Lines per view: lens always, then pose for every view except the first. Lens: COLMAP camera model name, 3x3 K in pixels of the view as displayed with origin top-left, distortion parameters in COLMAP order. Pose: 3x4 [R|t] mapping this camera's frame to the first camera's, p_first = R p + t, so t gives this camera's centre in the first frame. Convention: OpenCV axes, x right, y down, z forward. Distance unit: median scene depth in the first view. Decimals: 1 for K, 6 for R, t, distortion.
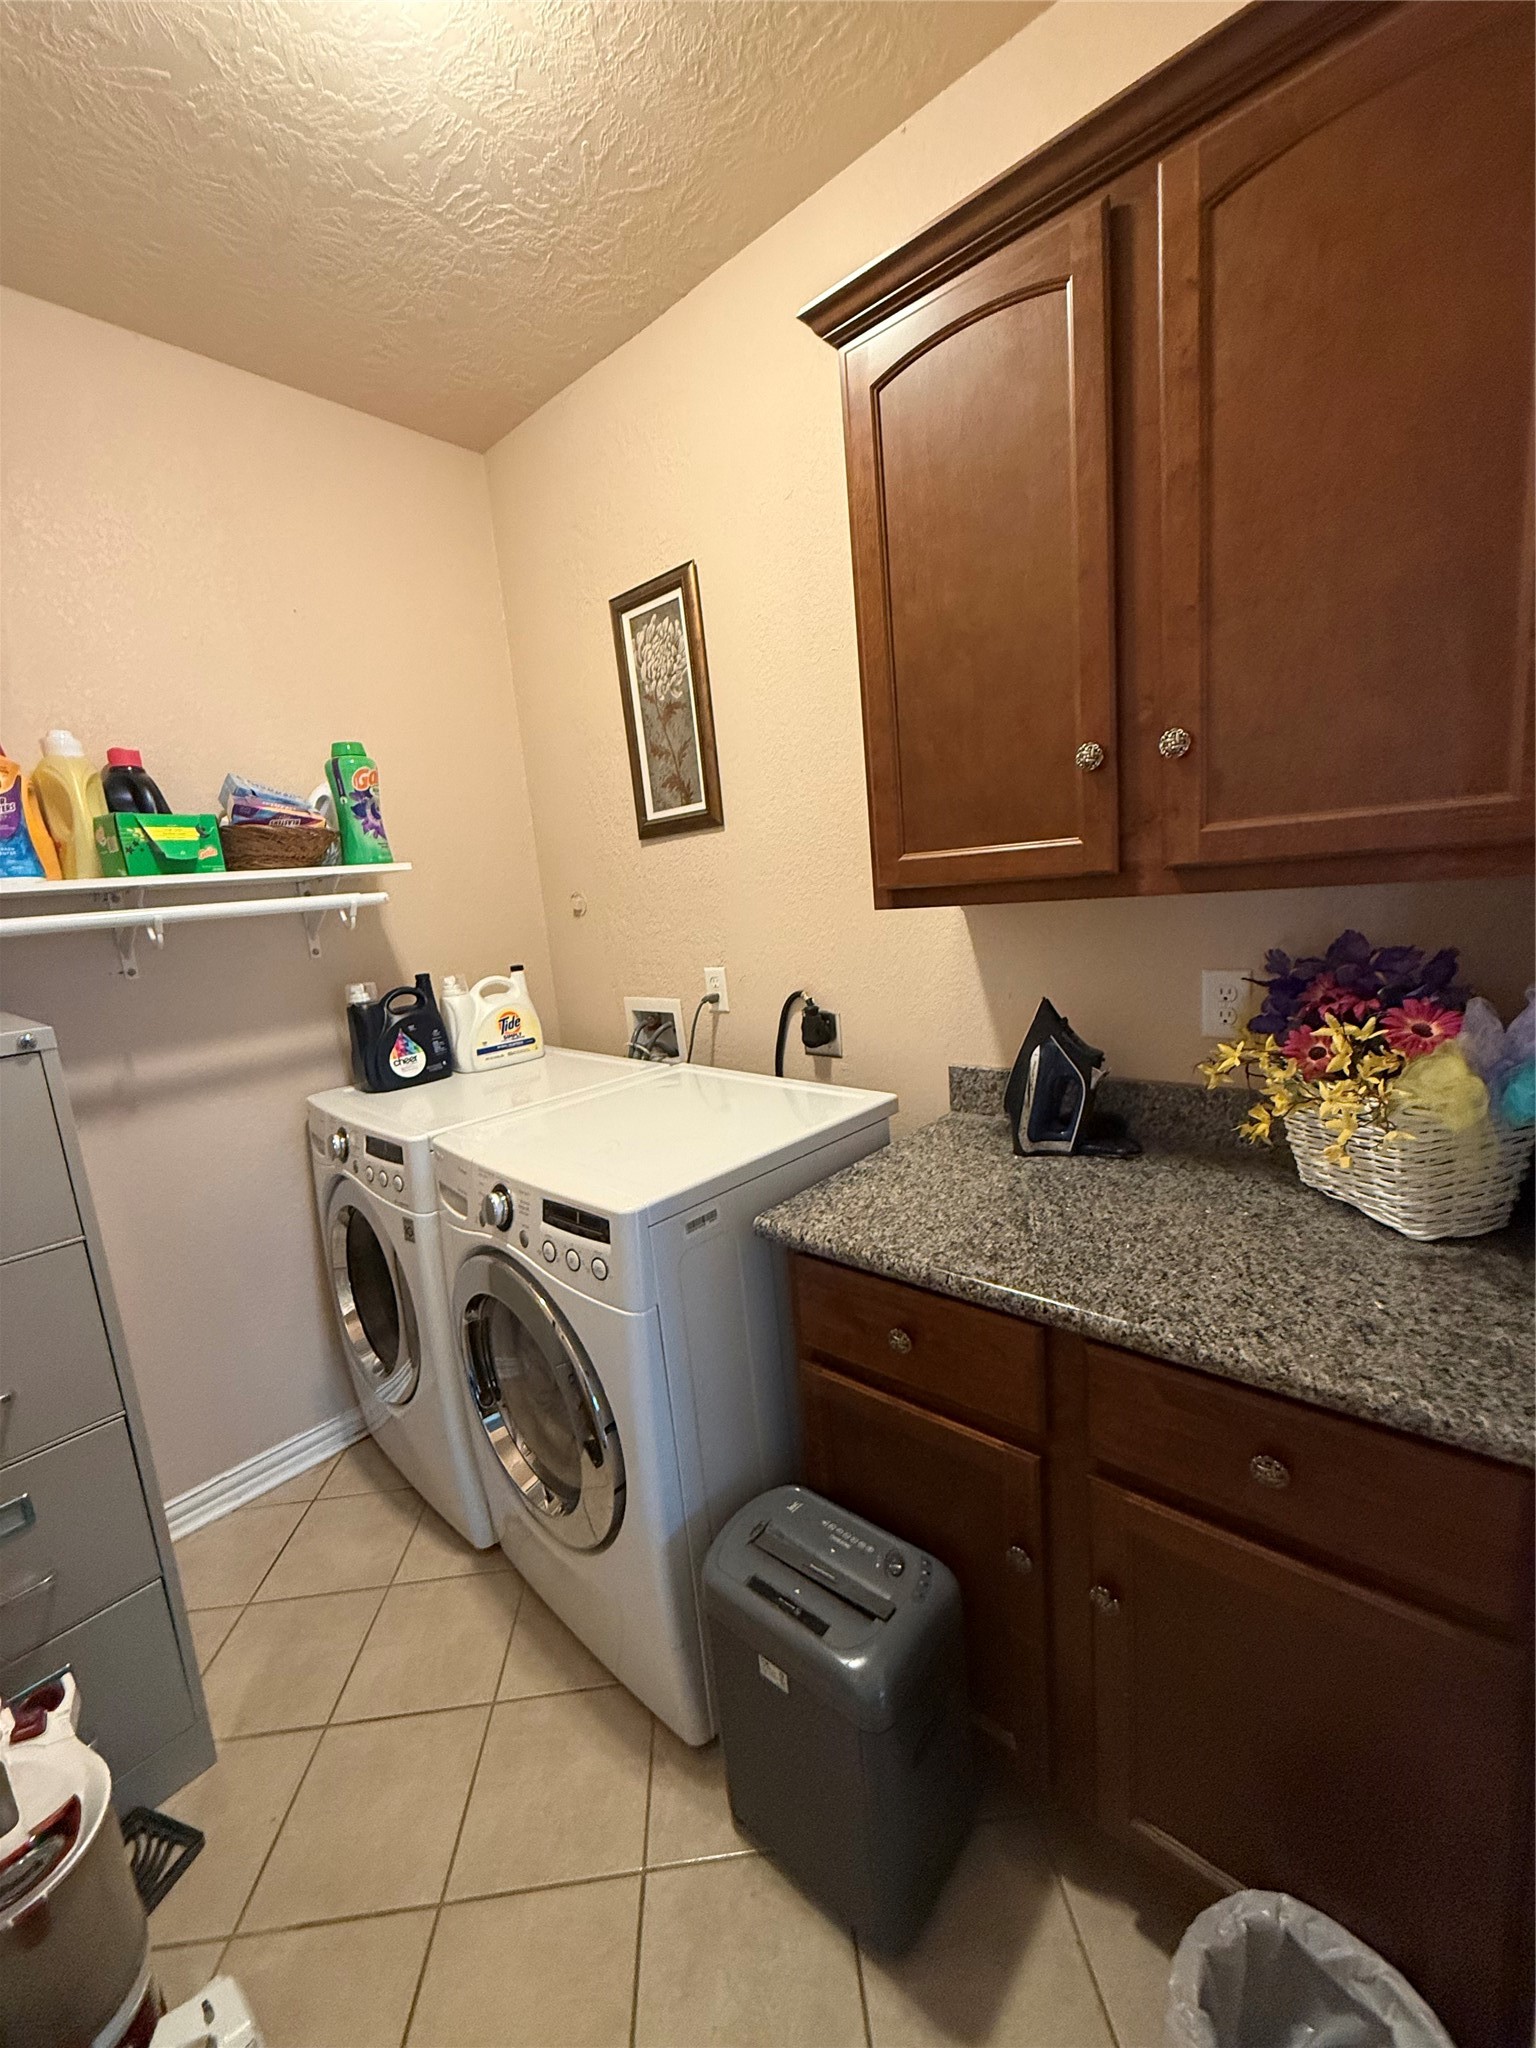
lens RADIAL K [[815.8, 0, 772.1], [0, 815.8, 1022.1], [0, 0, 1]] dist [0.000430, -0.000273]
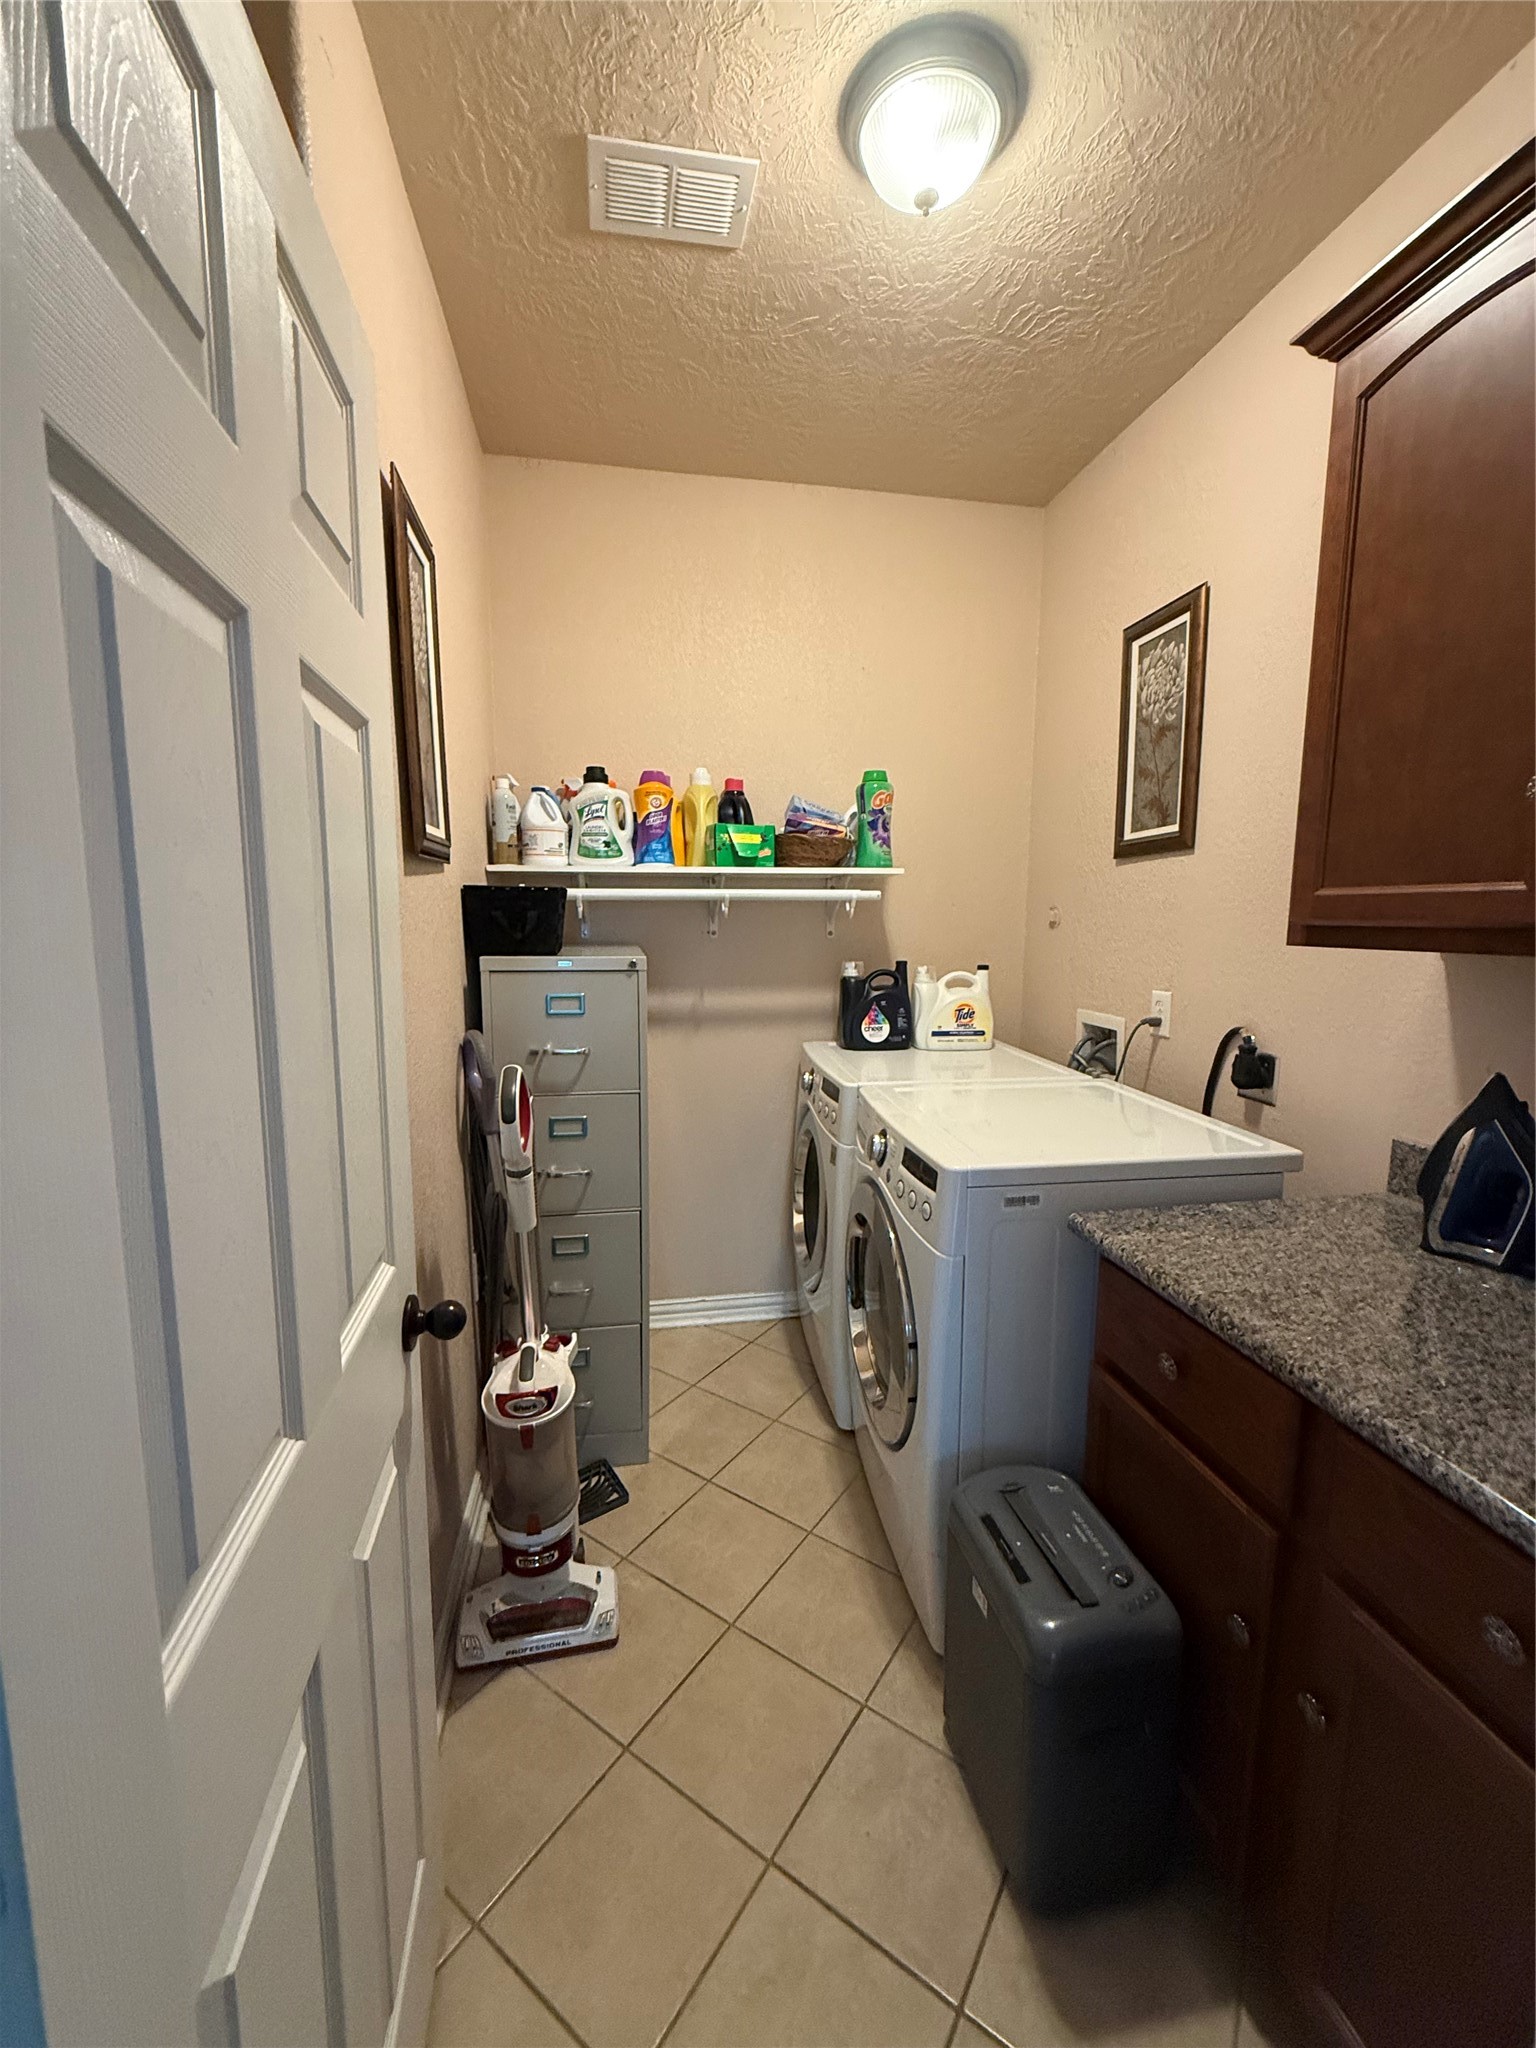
lens RADIAL K [[815.8, 0, 772.1], [0, 815.8, 1022.1], [0, 0, 1]] dist [0.000430, -0.000273]
pose [[0.780144, 0.169683, -0.602148, 0.200072], [-0.177521, 0.982994, 0.047007, 0.008591], [0.599884, 0.070221, 0.796999, -0.080330]]
